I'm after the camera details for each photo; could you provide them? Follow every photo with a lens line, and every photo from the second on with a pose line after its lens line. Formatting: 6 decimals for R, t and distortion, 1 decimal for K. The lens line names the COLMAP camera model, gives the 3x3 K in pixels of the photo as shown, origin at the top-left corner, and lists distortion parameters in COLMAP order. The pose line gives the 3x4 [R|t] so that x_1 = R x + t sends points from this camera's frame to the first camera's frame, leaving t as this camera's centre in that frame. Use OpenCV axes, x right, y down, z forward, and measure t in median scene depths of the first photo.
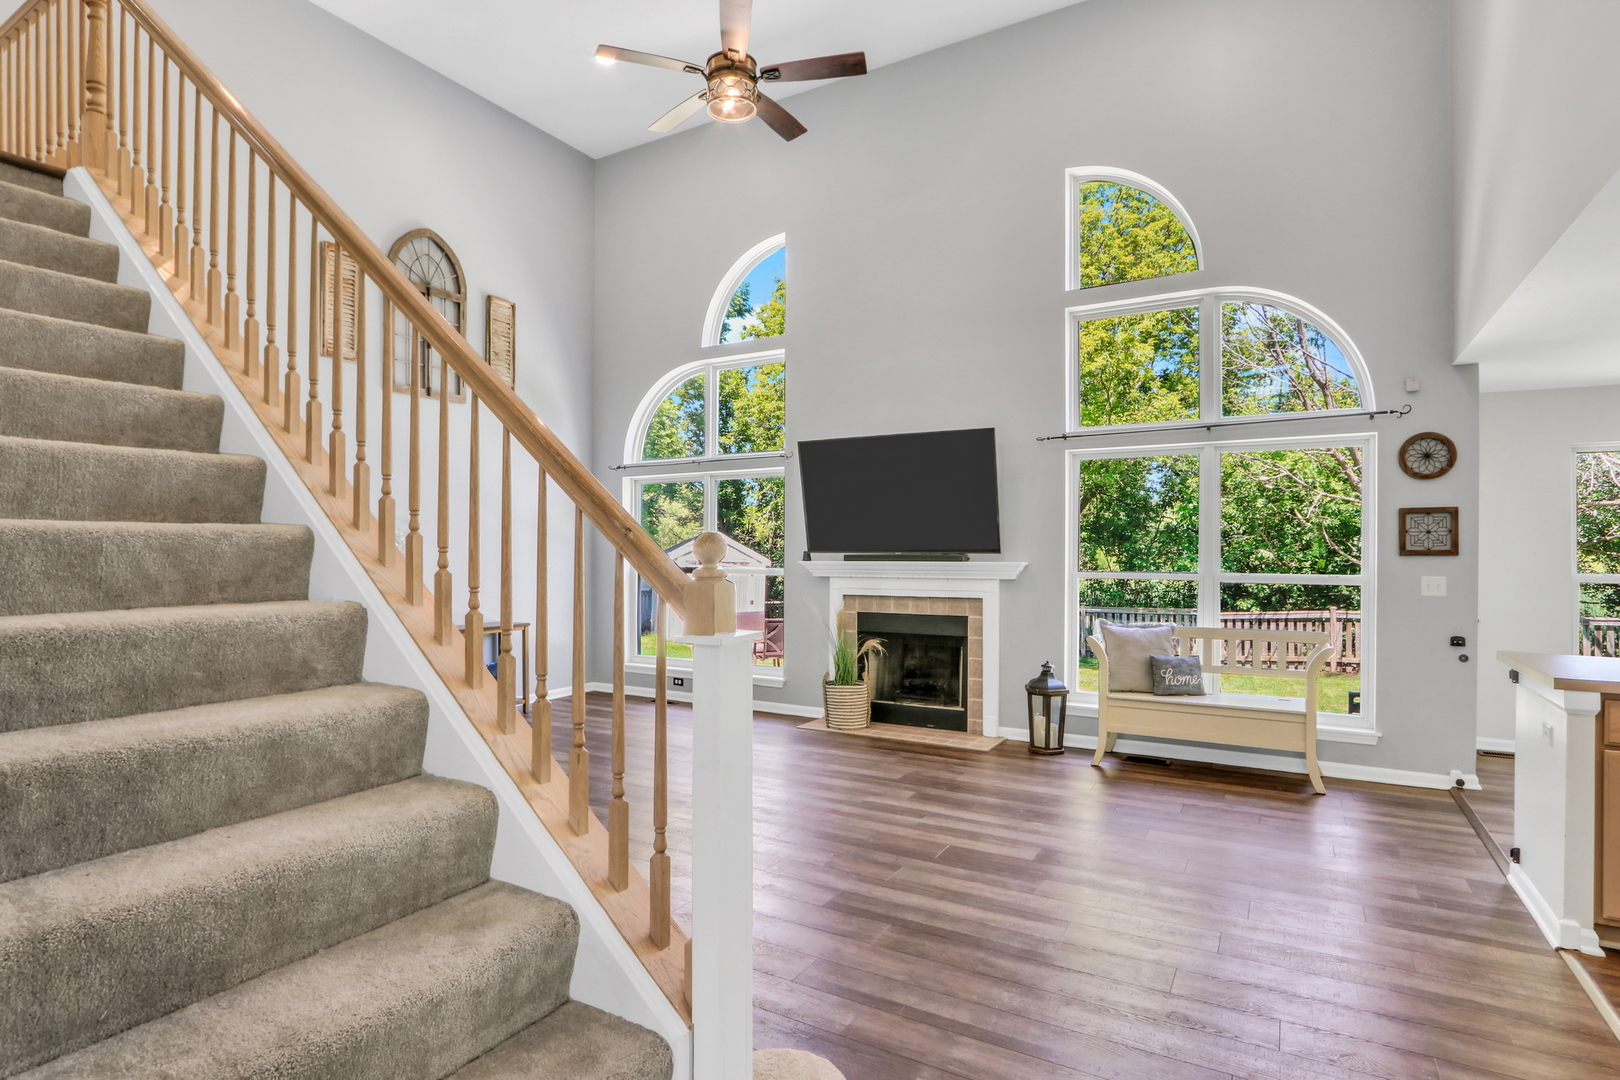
lens RADIAL K [[838.5, 0, 788.2], [0, 838.5, 555.8], [0, 0, 1]] dist [0.002285, 0.004509]
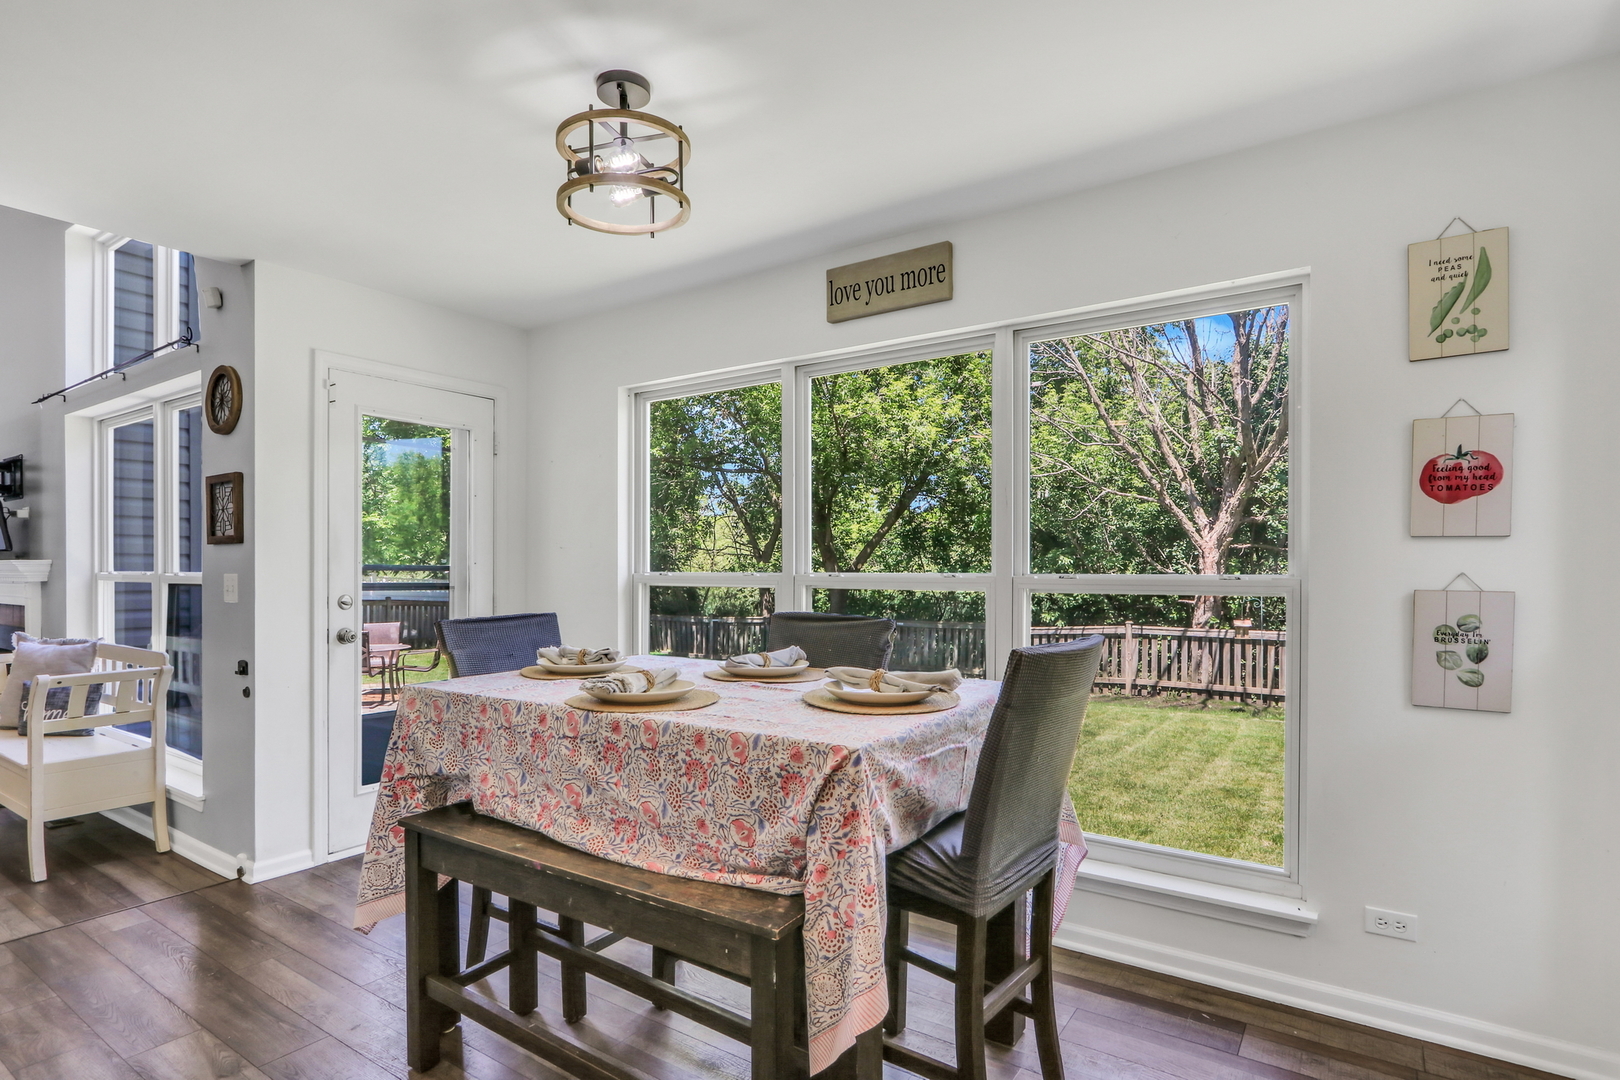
lens RADIAL K [[838.5, 0, 817.9], [0, 838.5, 555.0], [0, 0, 1]] dist [0.002285, 0.004509]
pose [[0.997284, -0.000450, -0.073647, 0.948115], [-0.000687, 0.999881, -0.015408, 0.013764], [0.073645, 0.015417, 0.997165, 0.246384]]
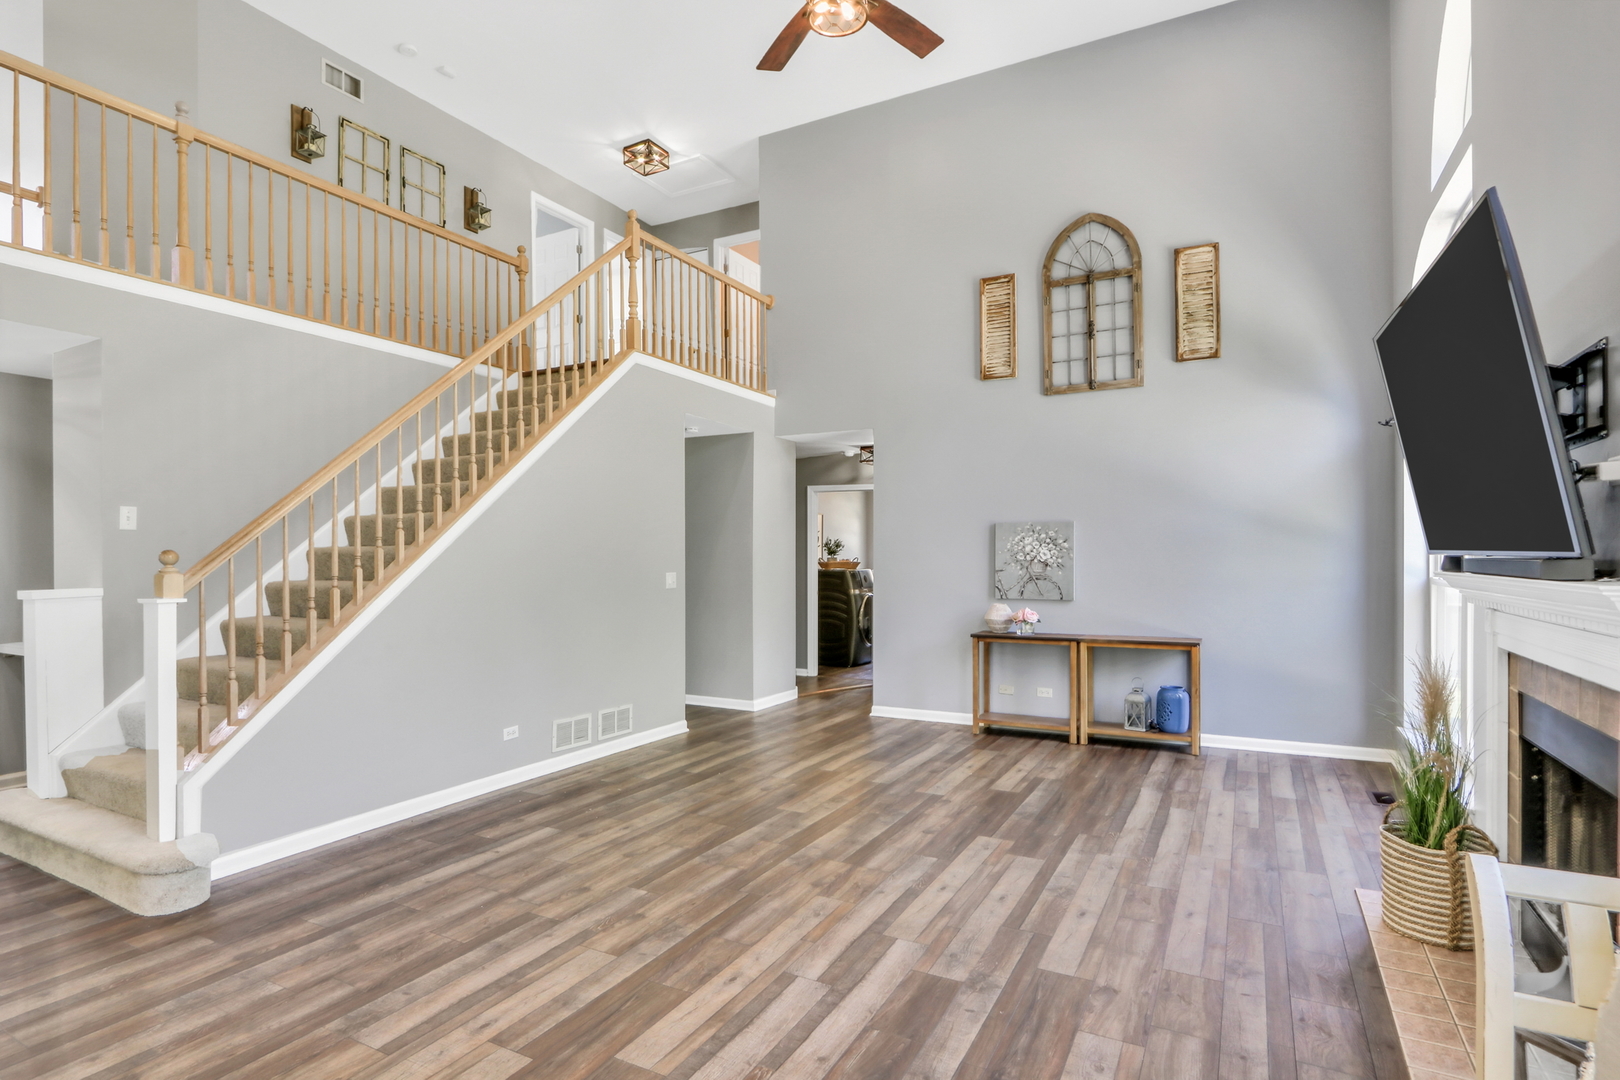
lens RADIAL K [[838.5, 0, 778.3], [0, 838.5, 555.8], [0, 0, 1]] dist [0.002285, 0.004509]
pose [[0.027713, -0.000767, -0.999616, 0.502648], [-0.001341, 0.999999, -0.000804, -0.000778], [0.999615, 0.001363, 0.027712, 0.614254]]
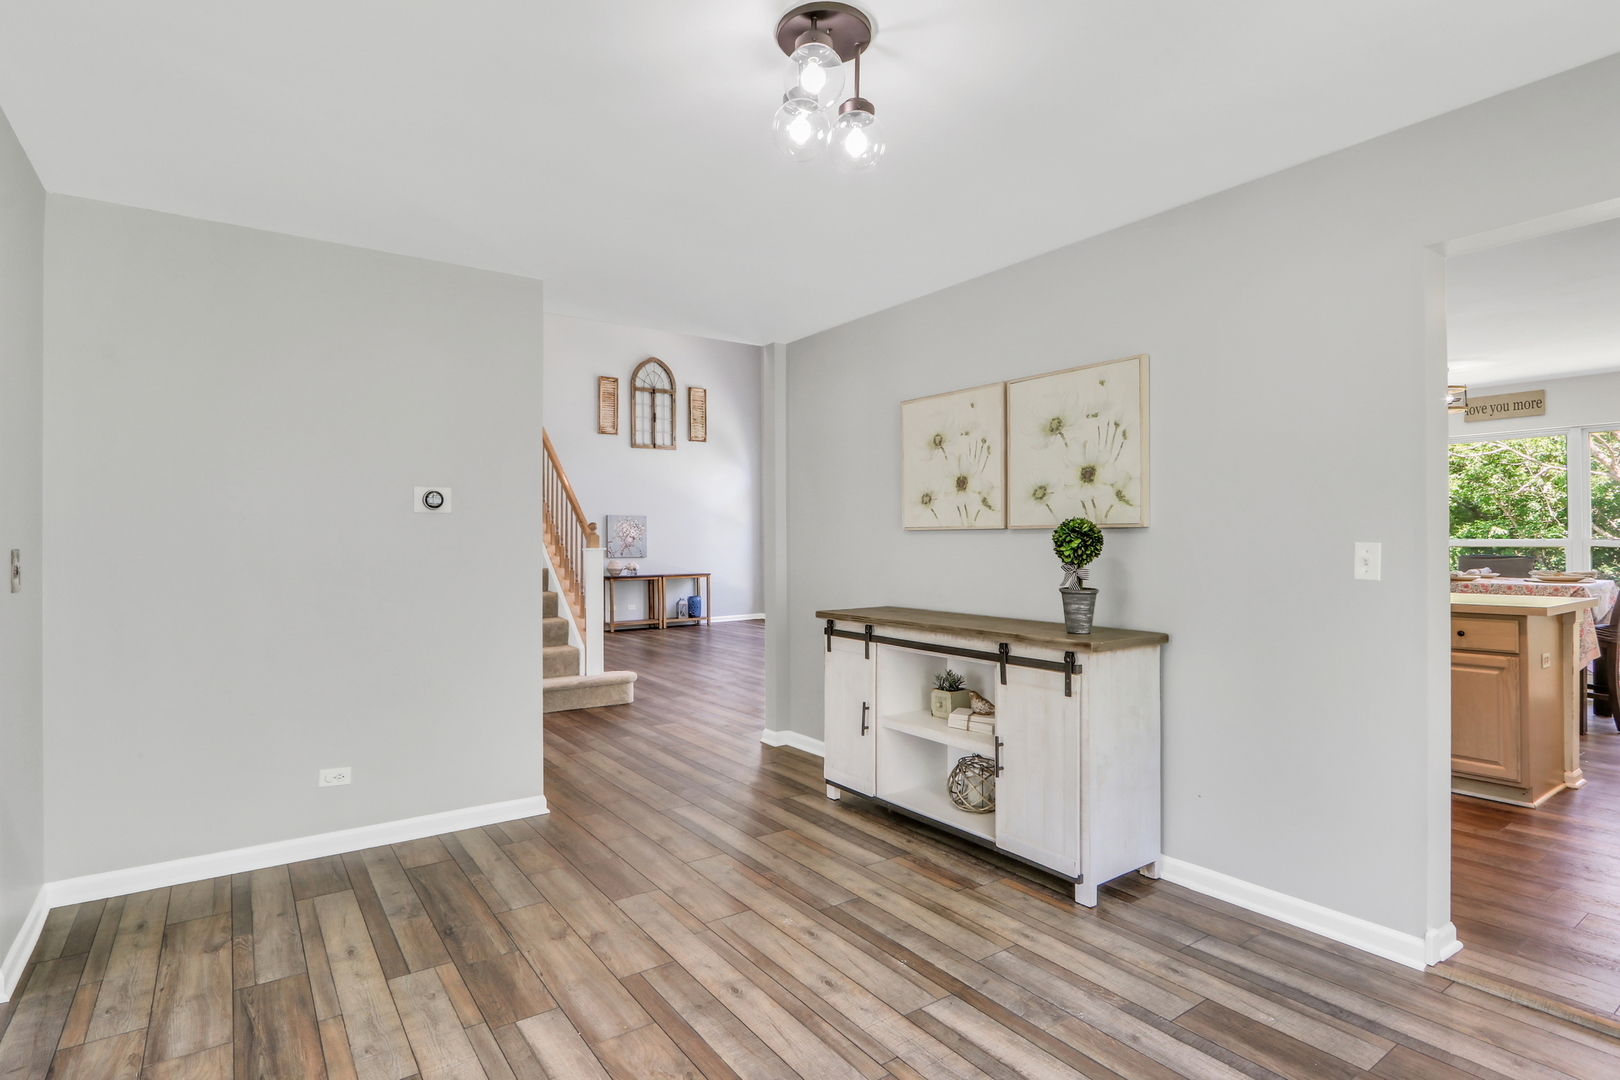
lens RADIAL K [[838.5, 0, 802.7], [0, 838.5, 539.0], [0, 0, 1]] dist [0.002285, 0.004509]
pose [[0.909787, -0.007677, -0.415005, 0.622956], [0.005116, 0.999960, -0.007283, 0.024544], [0.415044, 0.004503, 0.909790, -0.533360]]
